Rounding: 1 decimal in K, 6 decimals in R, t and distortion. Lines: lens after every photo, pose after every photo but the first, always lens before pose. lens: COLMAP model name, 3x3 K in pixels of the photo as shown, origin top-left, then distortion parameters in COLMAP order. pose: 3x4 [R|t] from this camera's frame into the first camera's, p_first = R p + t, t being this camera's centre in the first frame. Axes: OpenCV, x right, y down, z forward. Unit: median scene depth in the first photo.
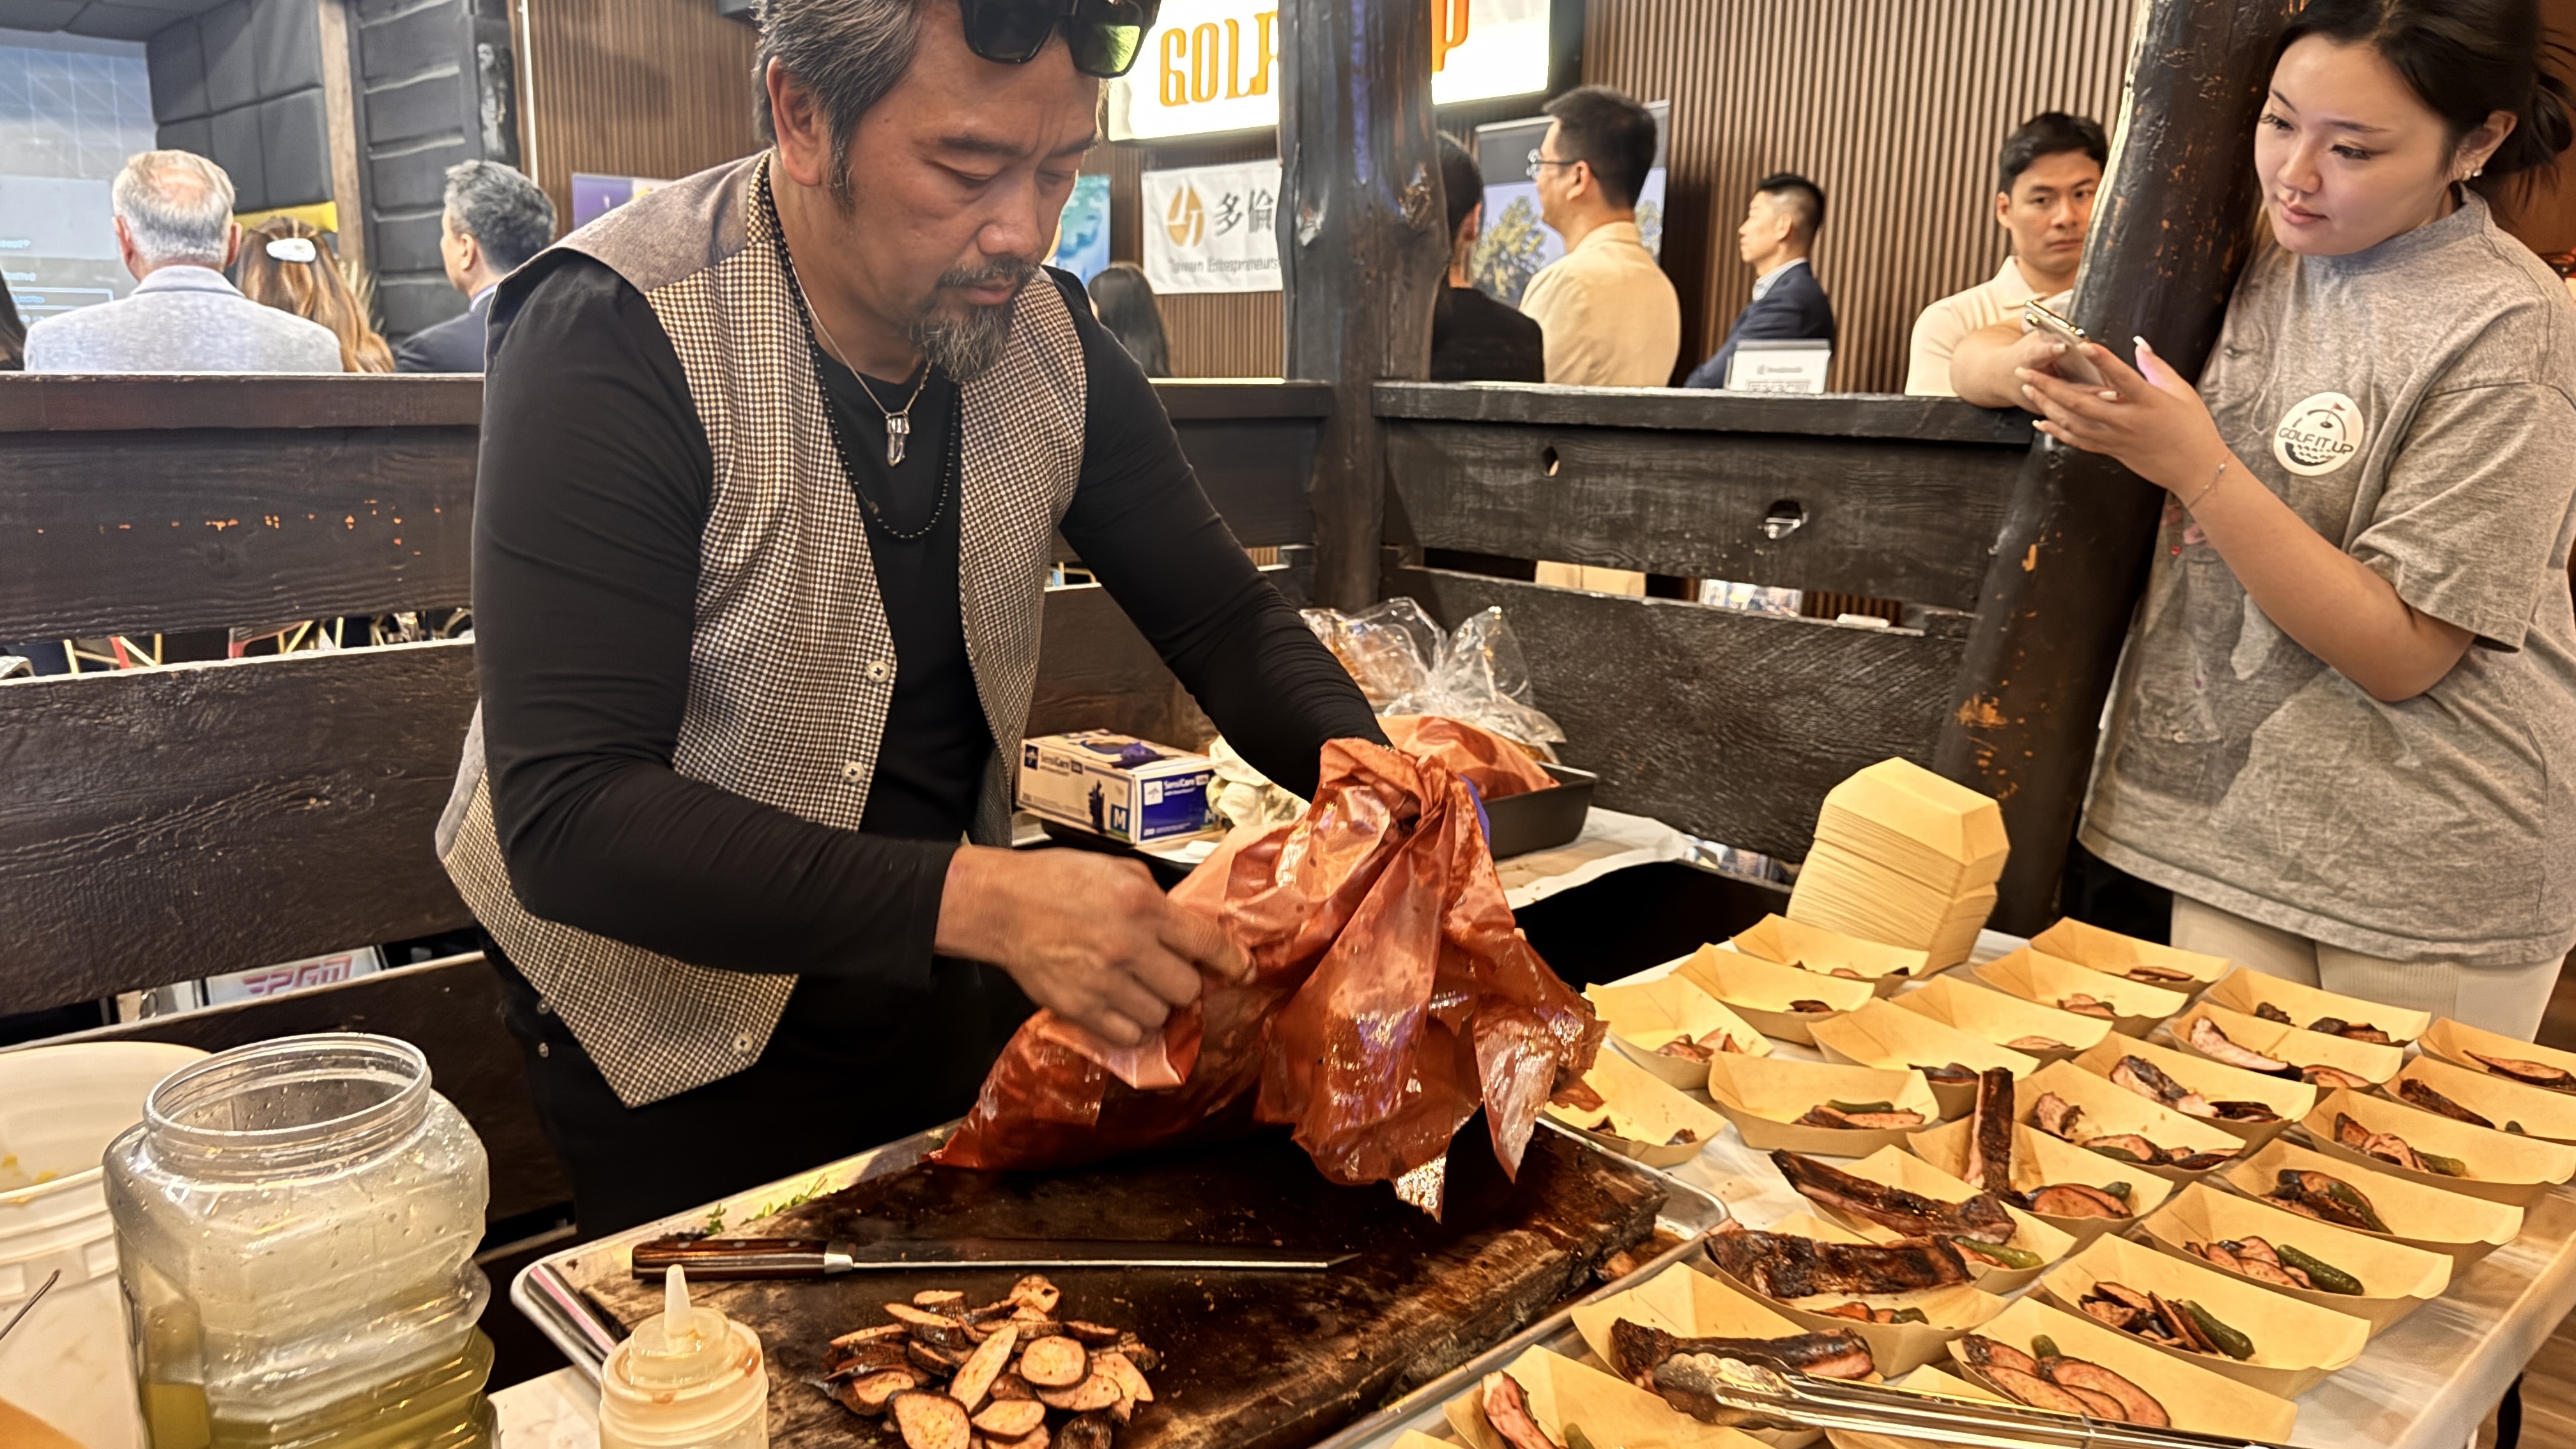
lens RADIAL K [[1819.5, 0, 1270.2], [0, 1819.5, 721.8], [0, 0, 1]] dist [0.081971, -0.124241]
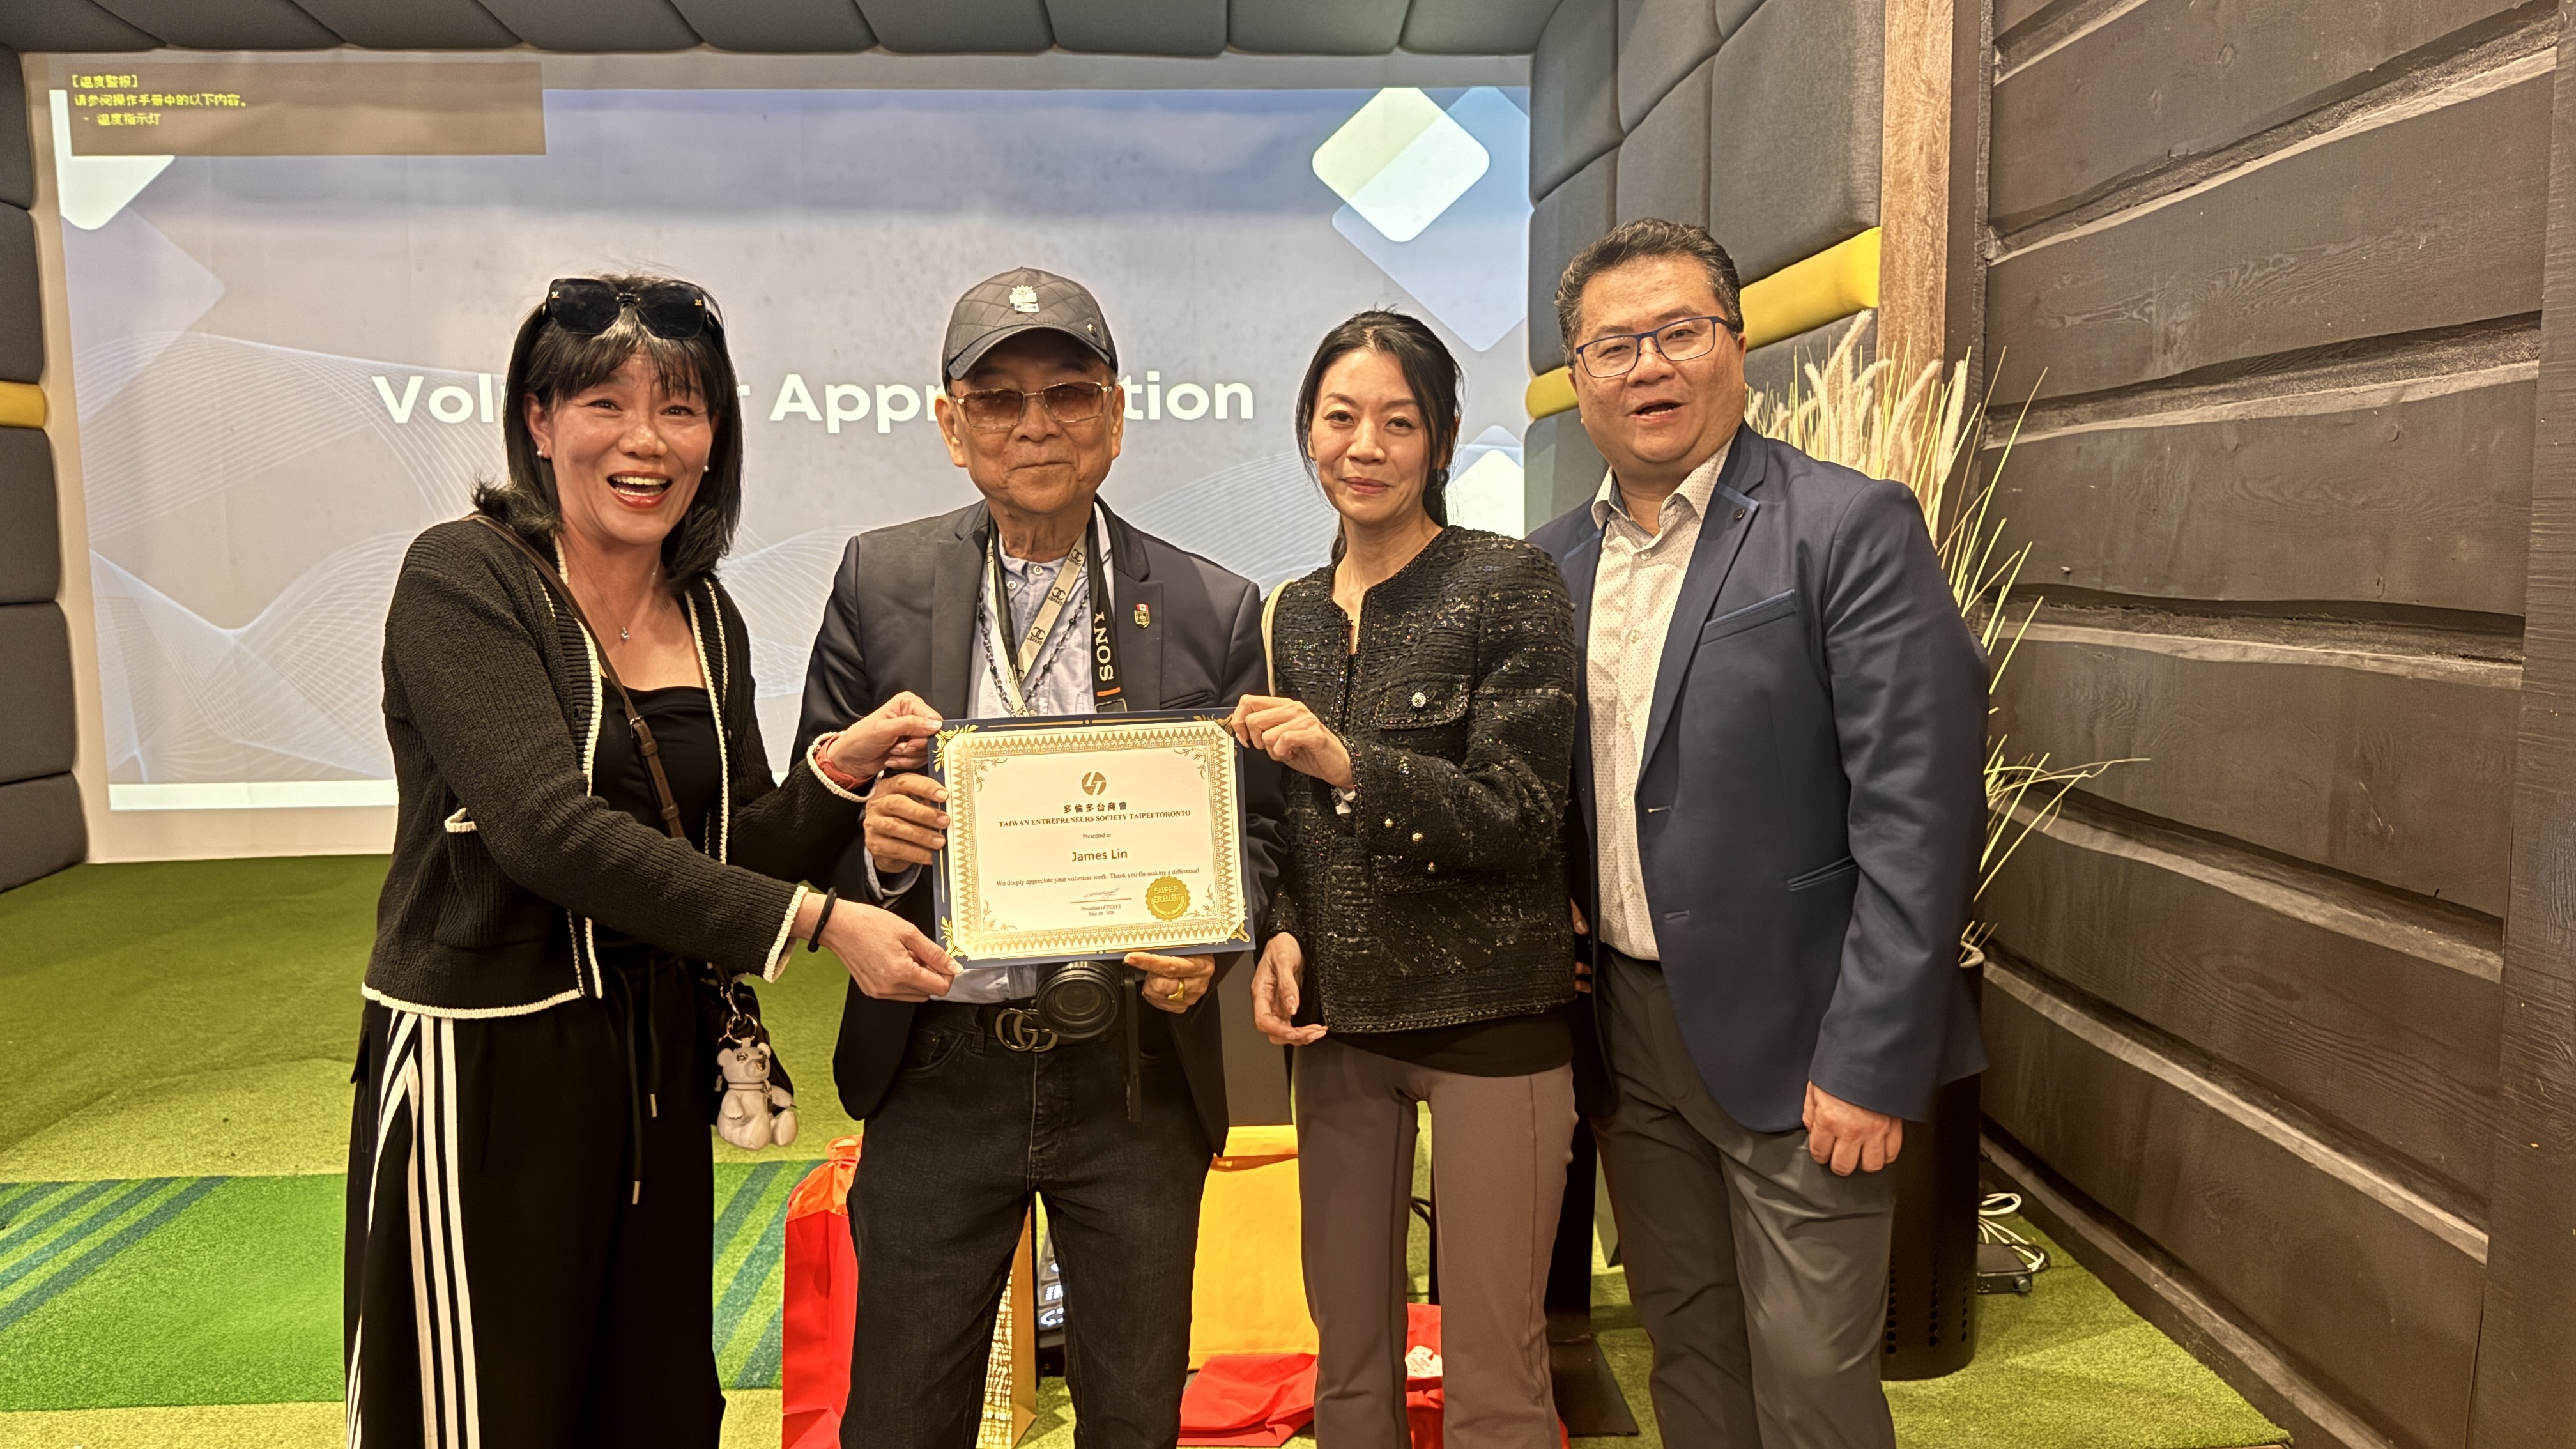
lens RADIAL K [[1845.8, 0, 1293.6], [0, 1845.8, 721.3], [0, 0, 1]] dist [0.011893, -0.020503]
pose [[0.763108, 0.040240, -0.645017, -2.077522], [-0.108305, 0.991908, -0.066252, -0.872566], [0.637131, 0.120417, 0.761291, 3.852954]]
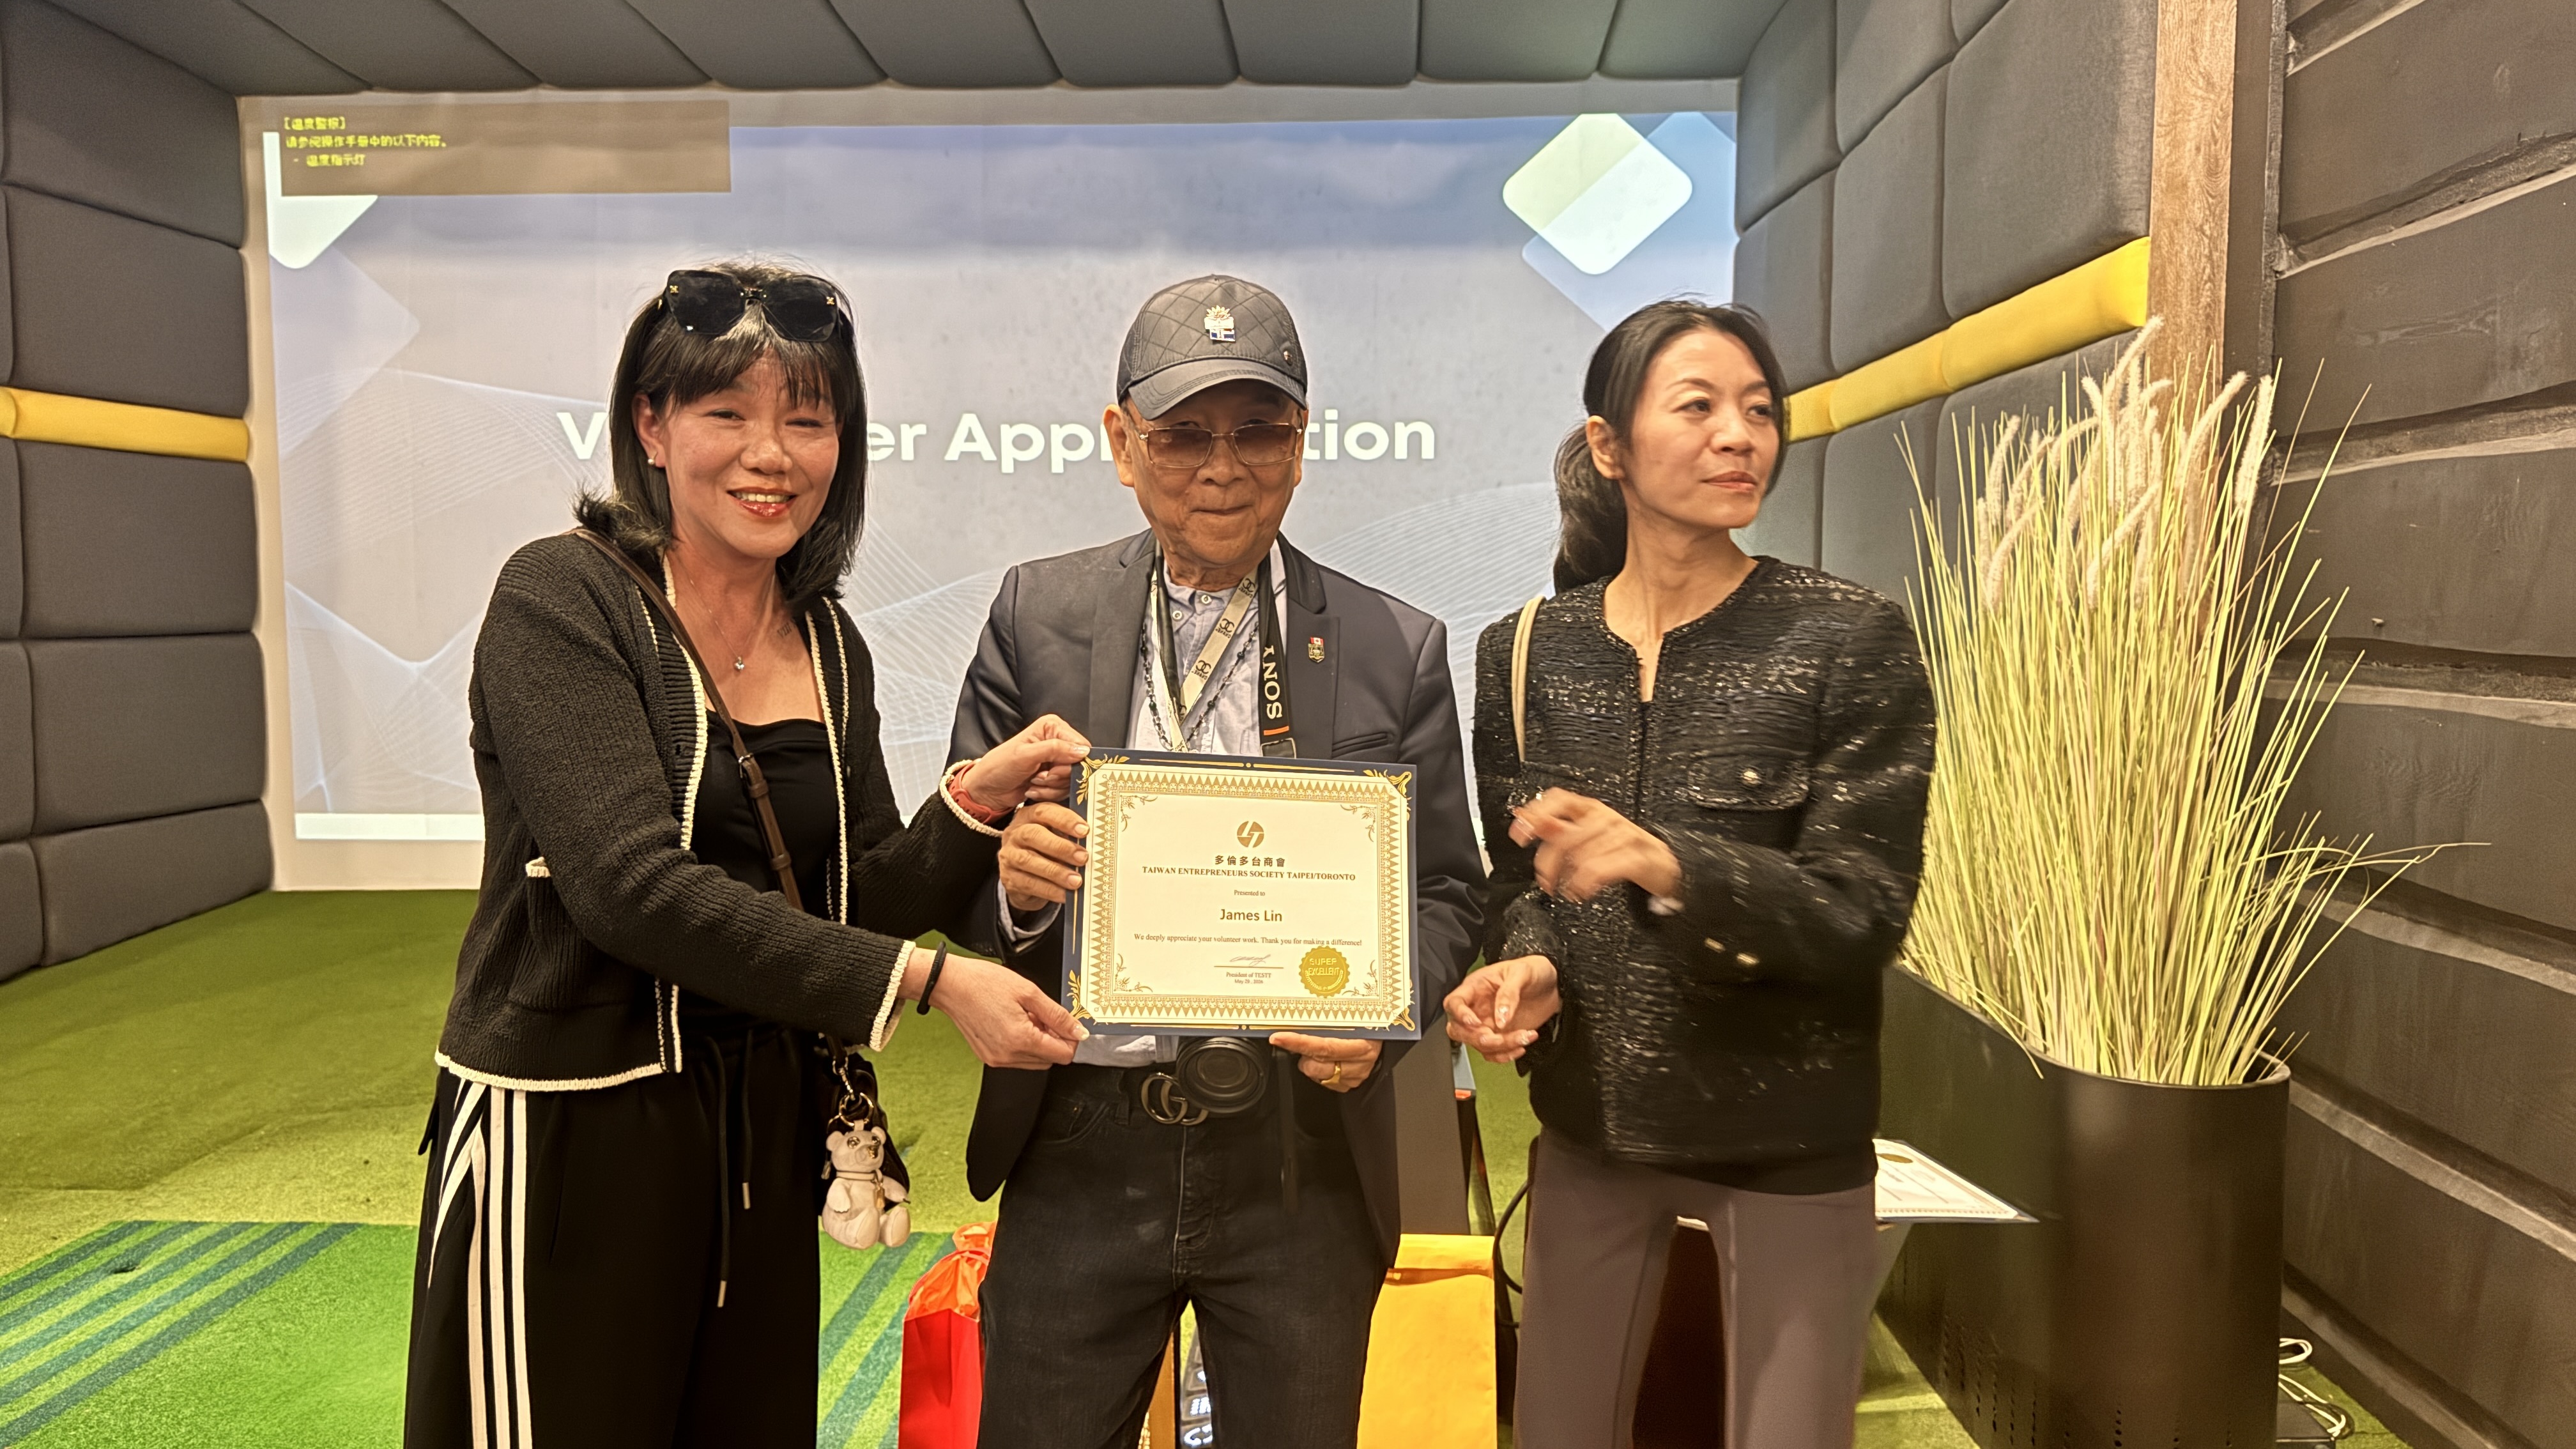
lens RADIAL K [[1845.8, 0, 1293.6], [0, 1845.8, 721.3], [0, 0, 1]] dist [0.011893, -0.020503]
pose [[0.698572, 0.035864, -0.714641, -2.192953], [-0.135802, 0.987236, -0.083204, -0.882556], [0.702535, 0.155174, 0.694525, 3.971877]]
